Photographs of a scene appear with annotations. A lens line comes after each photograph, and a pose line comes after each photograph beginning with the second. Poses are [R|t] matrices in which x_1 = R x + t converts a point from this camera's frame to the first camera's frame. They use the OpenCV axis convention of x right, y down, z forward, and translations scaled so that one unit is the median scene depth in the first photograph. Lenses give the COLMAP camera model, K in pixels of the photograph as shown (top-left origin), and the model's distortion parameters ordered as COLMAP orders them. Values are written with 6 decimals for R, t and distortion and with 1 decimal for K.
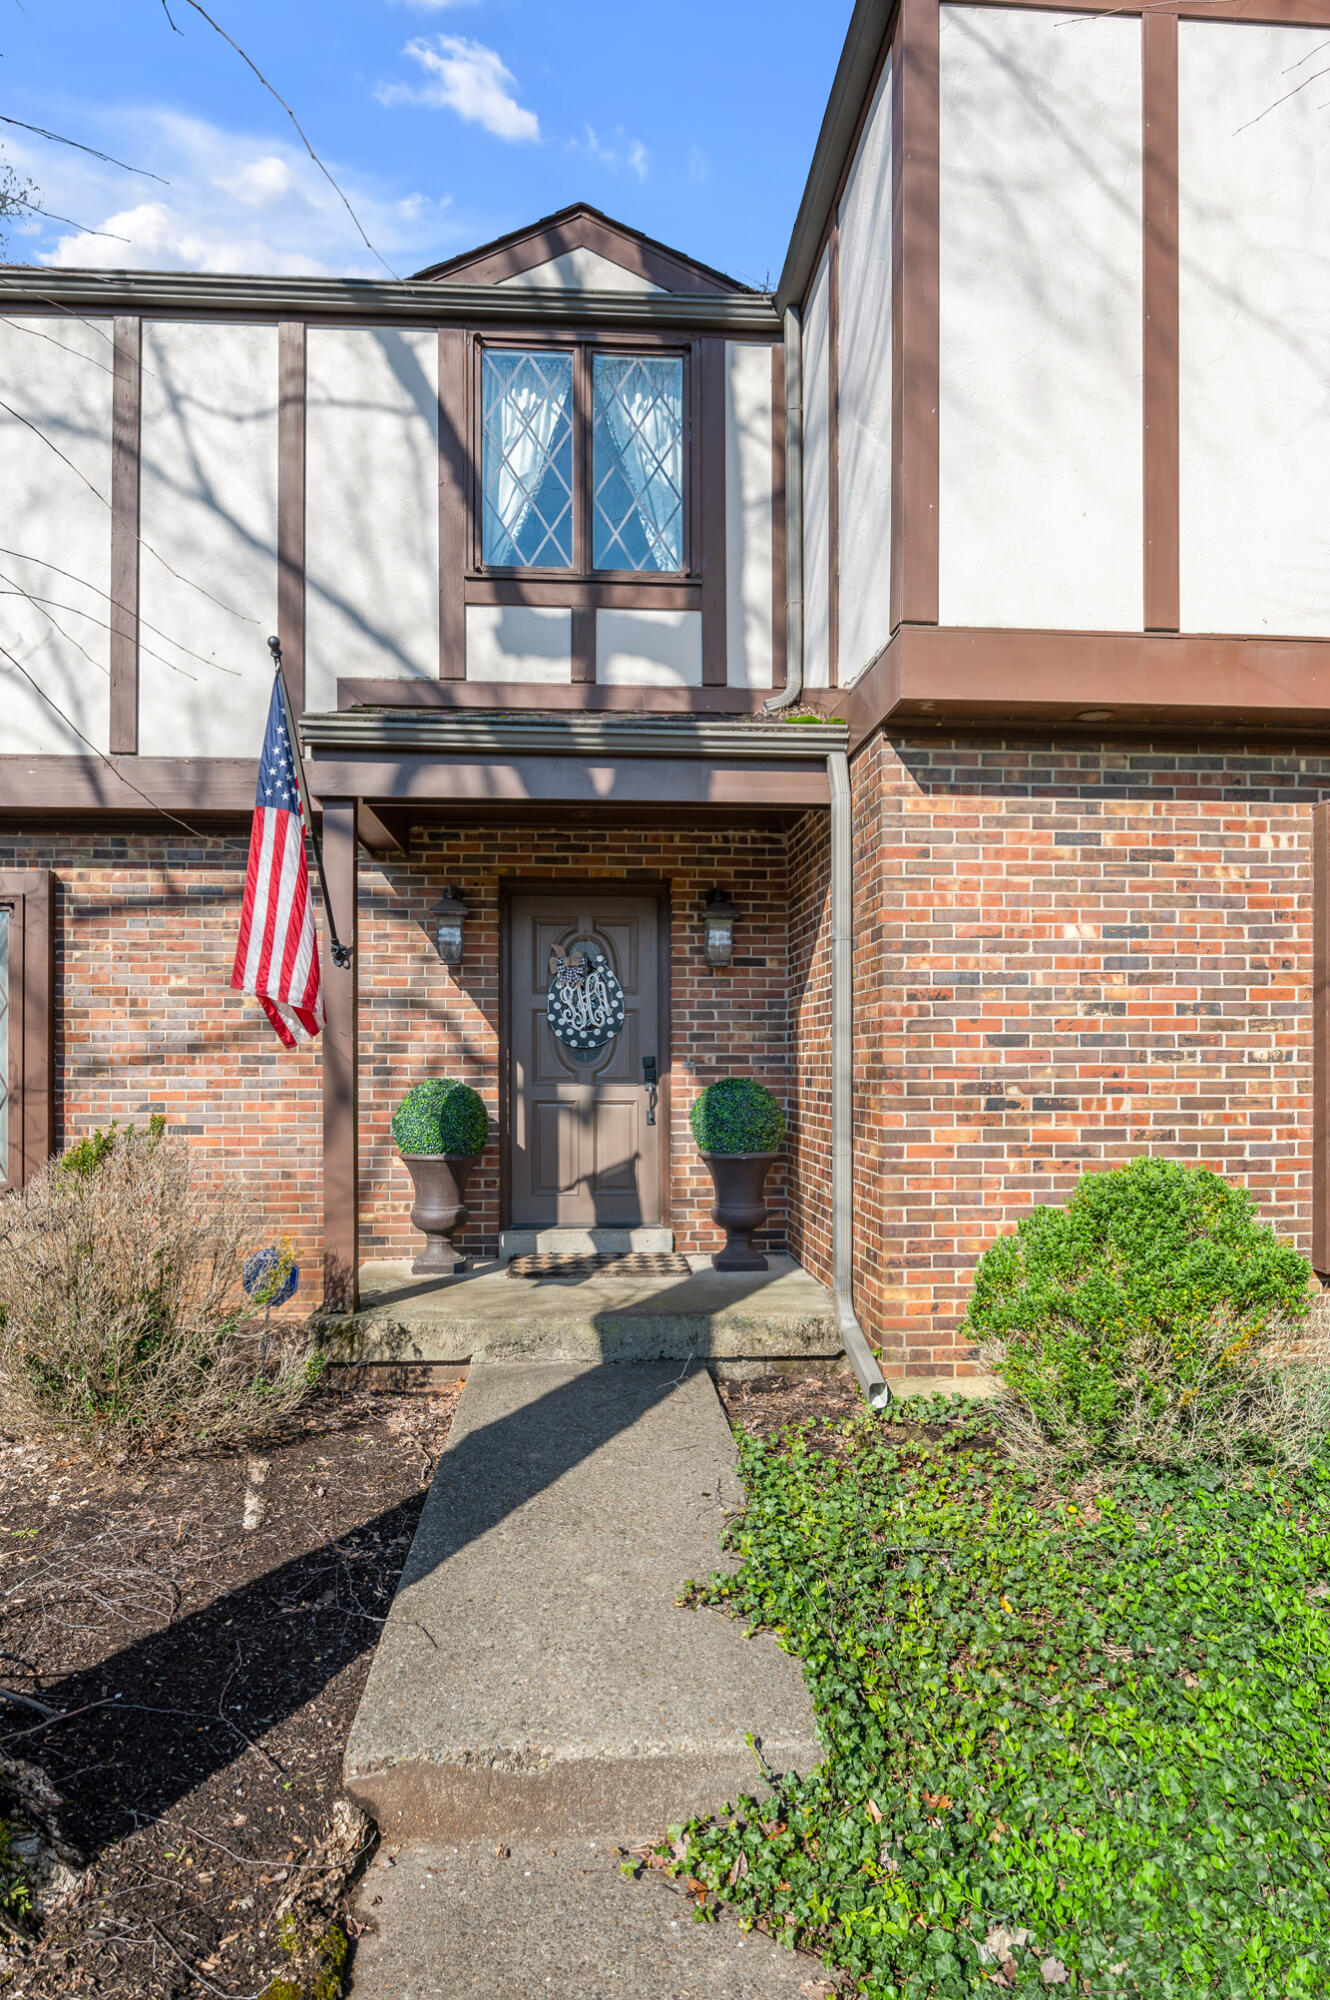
lens RADIAL K [[1178.1, 0, 661.6], [0, 1178.1, 1040.6], [0, 0, 1]] dist [0.006833, 0.001528]
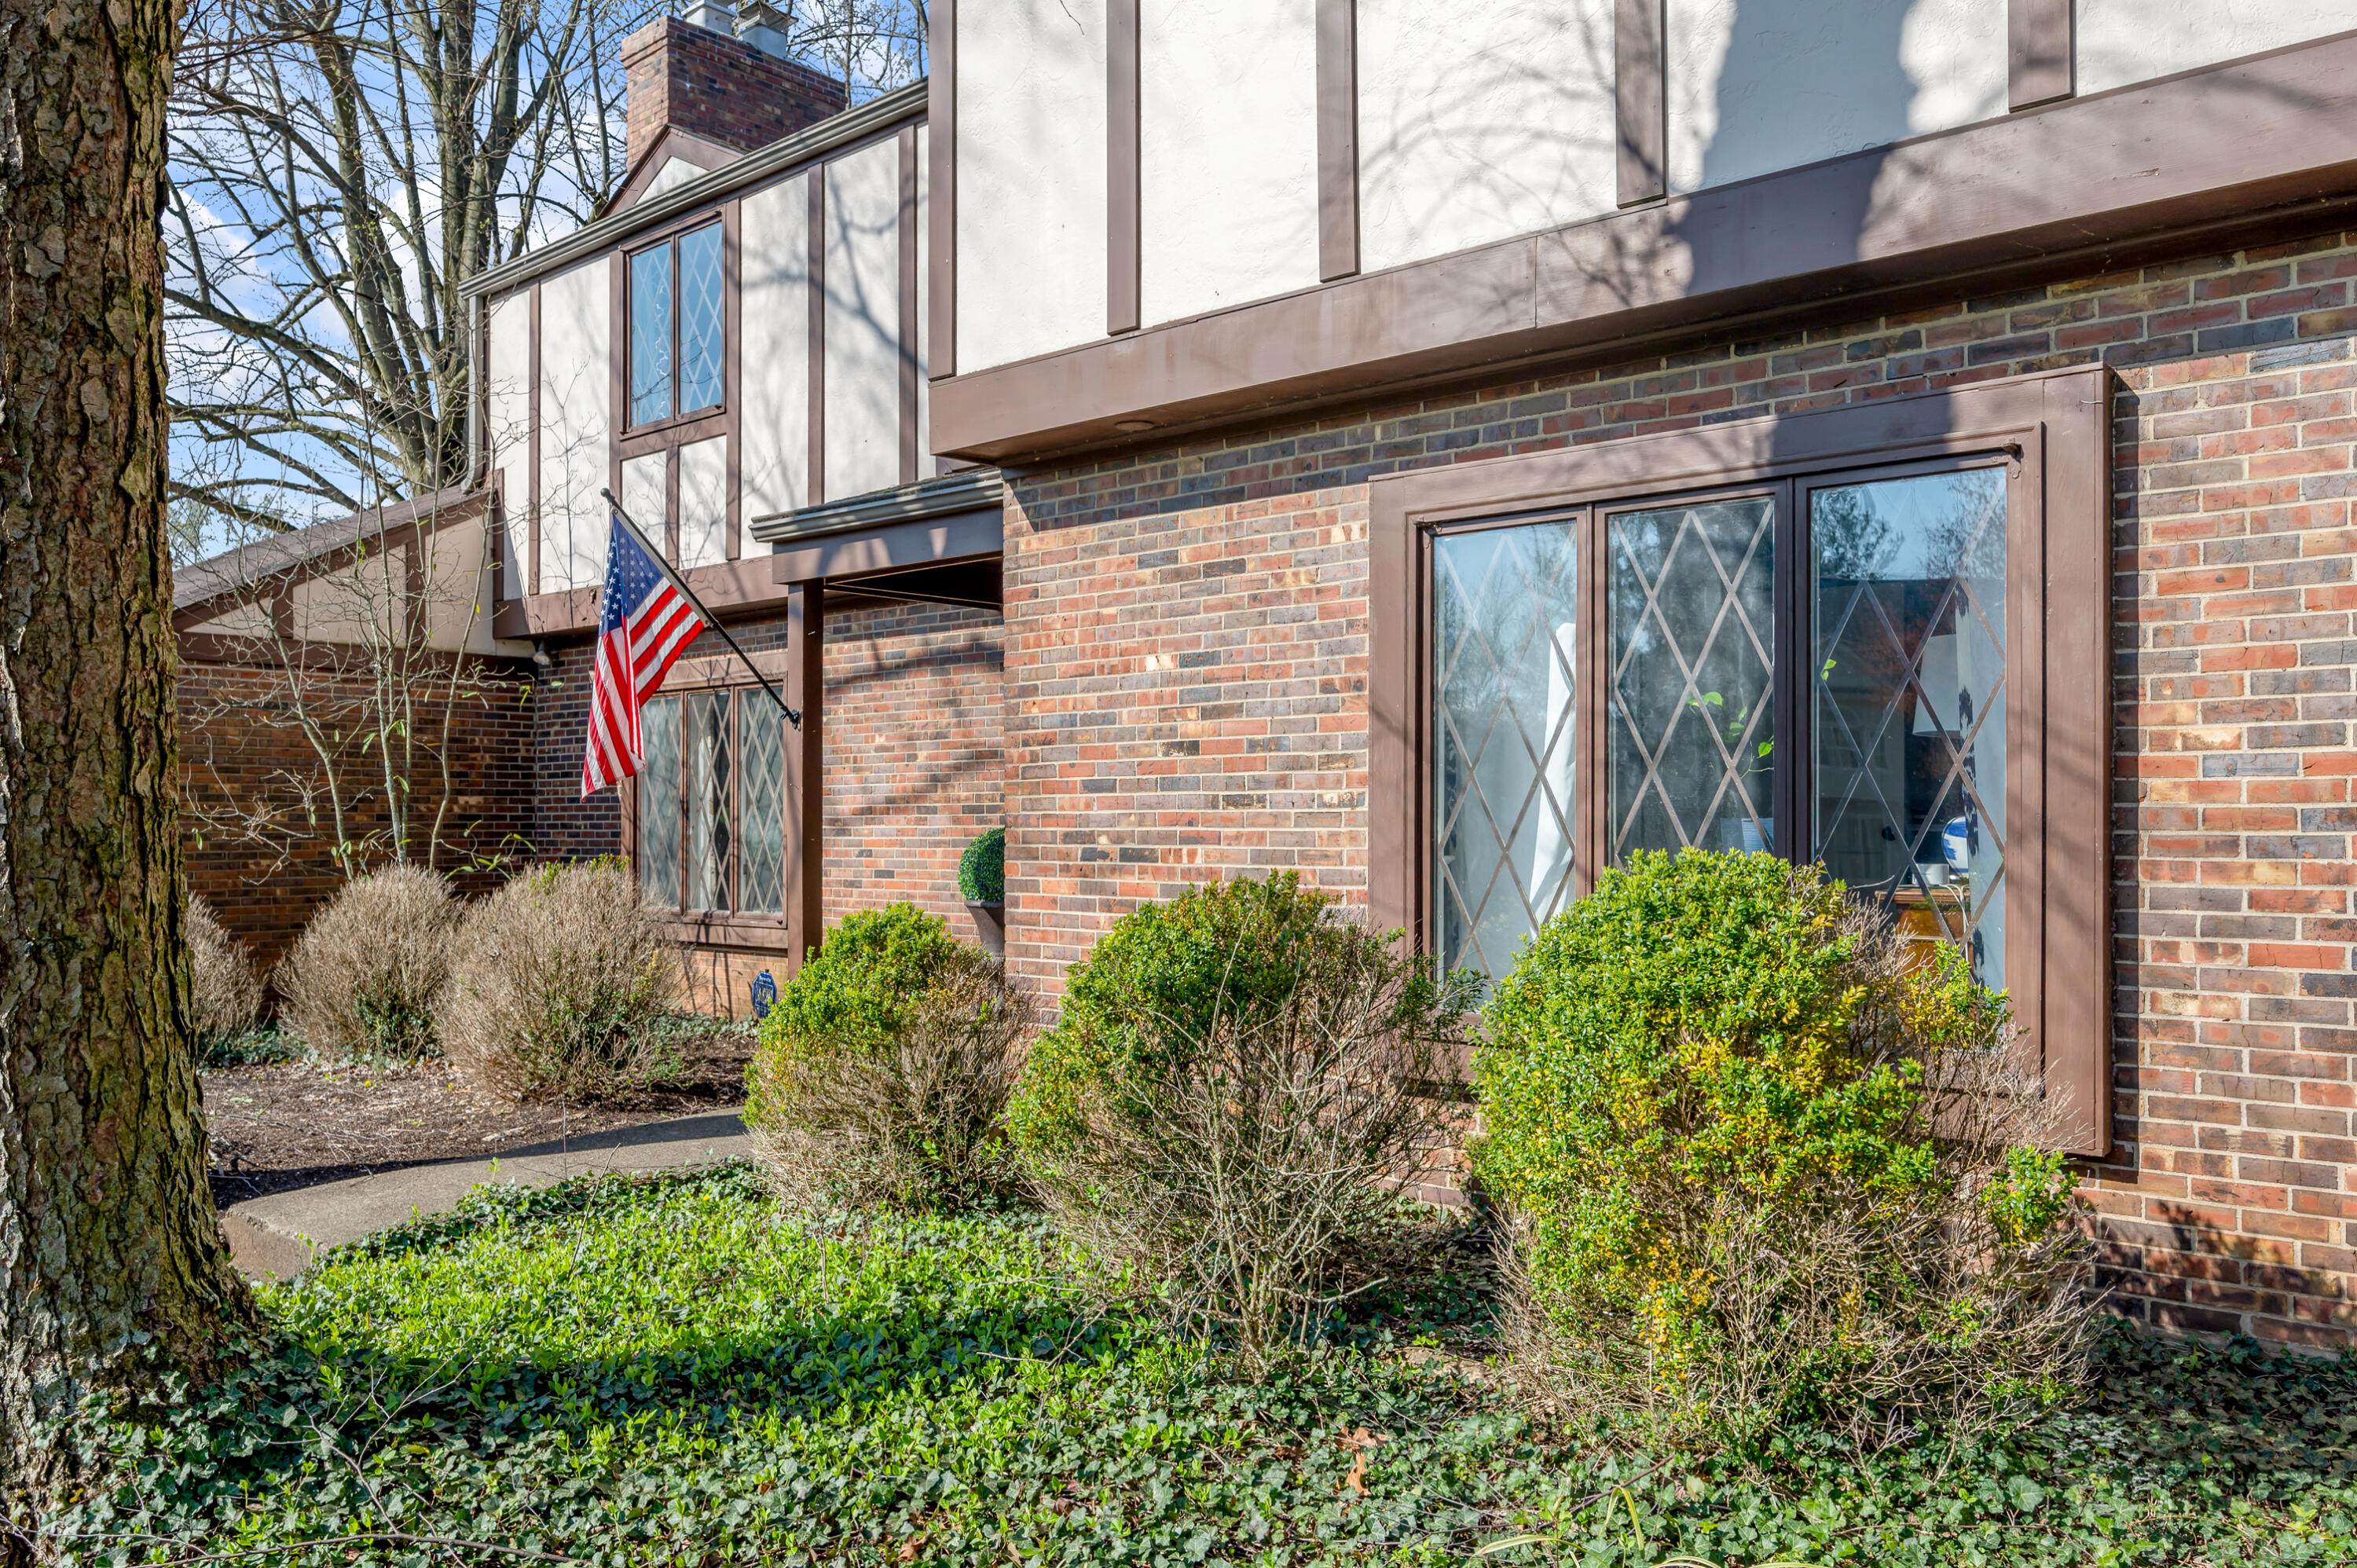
lens RADIAL K [[1666.3, 0, 1178.5], [0, 1666.3, 784.0], [0, 0, 1]] dist [-0.020257, 0.000262]
pose [[0.712278, -0.016675, -0.701700, 0.957612], [0.020462, 0.999786, -0.002989, 0.002670], [0.701599, -0.012229, 0.712467, 0.082781]]
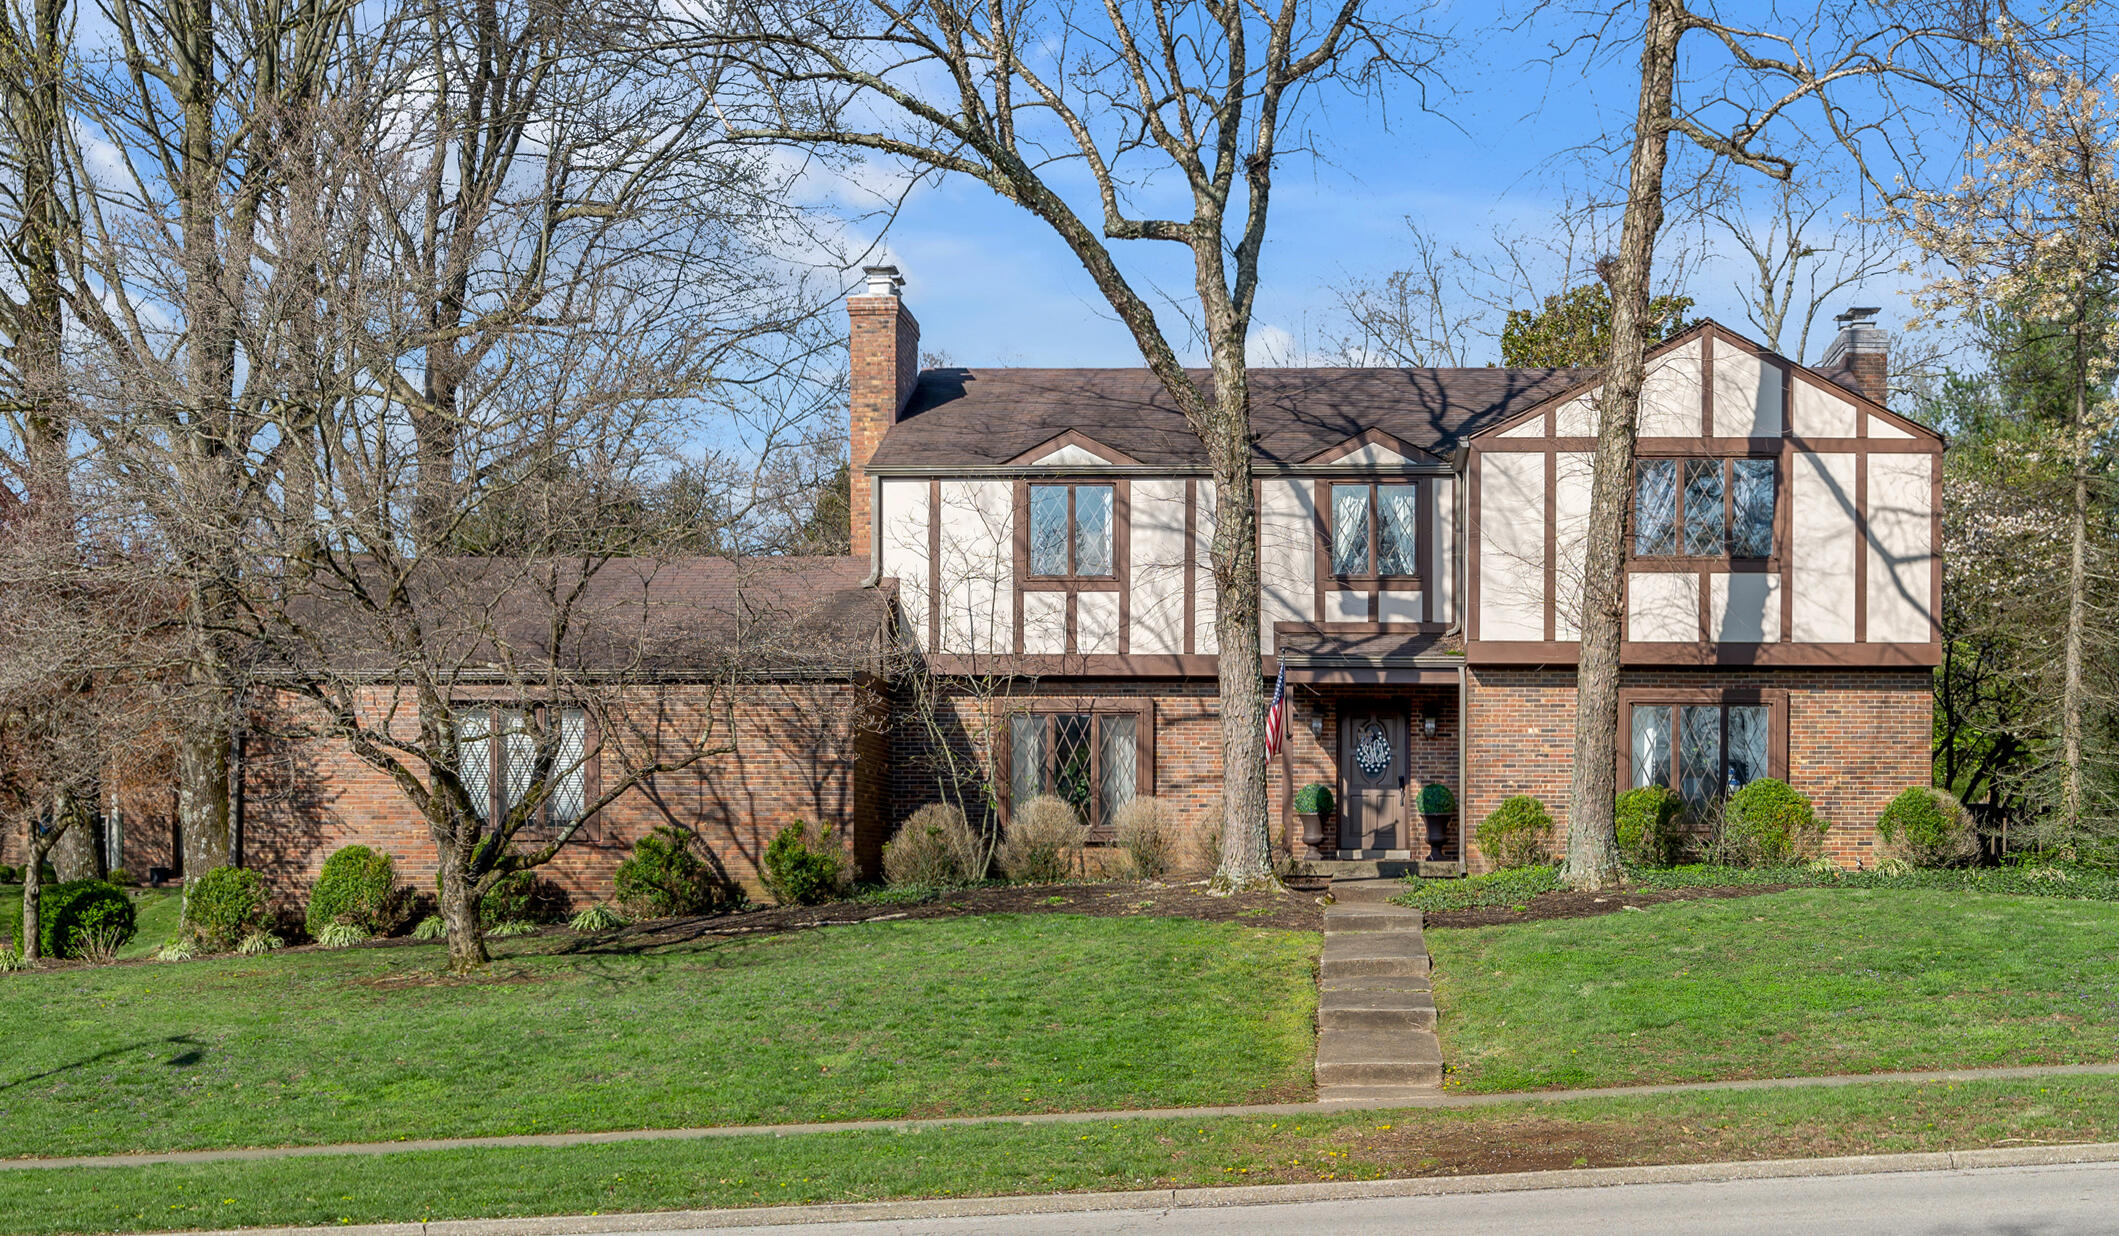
lens RADIAL K [[2250.2, 0, 1063.5], [0, 2250.2, 778.3], [0, 0, 1]] dist [0.002627, 0.008554]
pose [[0.980259, 0.004280, -0.197673, 0.240107], [-0.008242, 0.999781, -0.019221, 0.122148], [0.197548, 0.020471, 0.980080, -3.899291]]
